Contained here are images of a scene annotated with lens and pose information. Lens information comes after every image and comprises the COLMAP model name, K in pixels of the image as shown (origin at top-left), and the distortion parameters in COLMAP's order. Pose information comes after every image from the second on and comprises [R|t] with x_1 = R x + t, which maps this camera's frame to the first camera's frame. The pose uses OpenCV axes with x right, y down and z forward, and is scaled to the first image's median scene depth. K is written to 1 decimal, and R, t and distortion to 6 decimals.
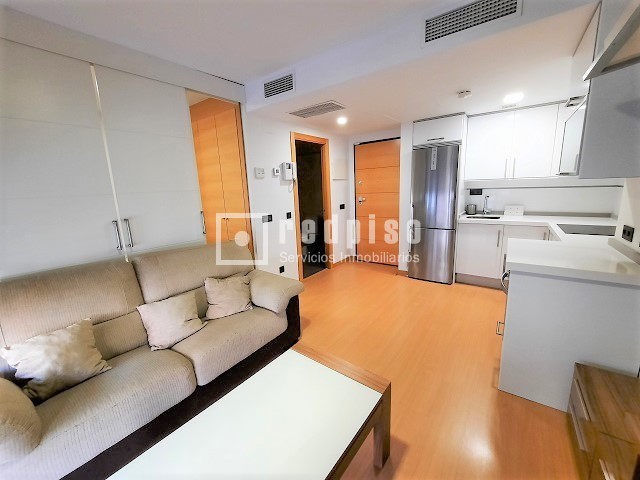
lens RADIAL K [[268.7, 0, 320.0], [0, 268.7, 240.0], [0, 0, 1]] dist [0.001204, 0.000038]
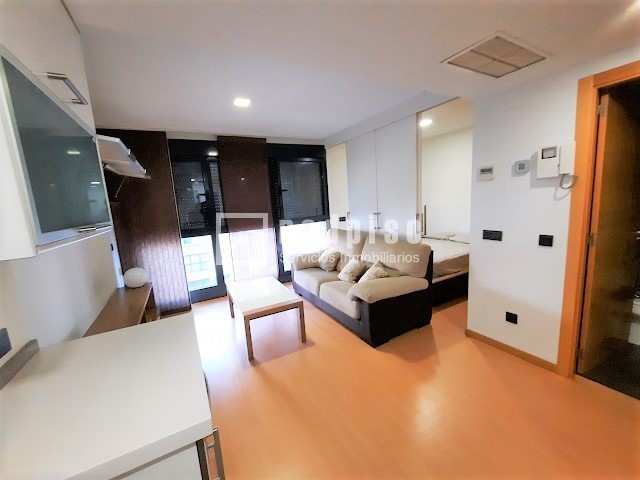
lens RADIAL K [[268.7, 0, 320.0], [0, 268.7, 240.0], [0, 0, 1]] dist [0.001204, 0.000038]
pose [[-0.436633, 0.204346, -0.876124, 0.602208], [-0.091788, 0.958661, 0.269342, -0.207309], [0.894945, 0.198022, -0.399826, 0.828493]]
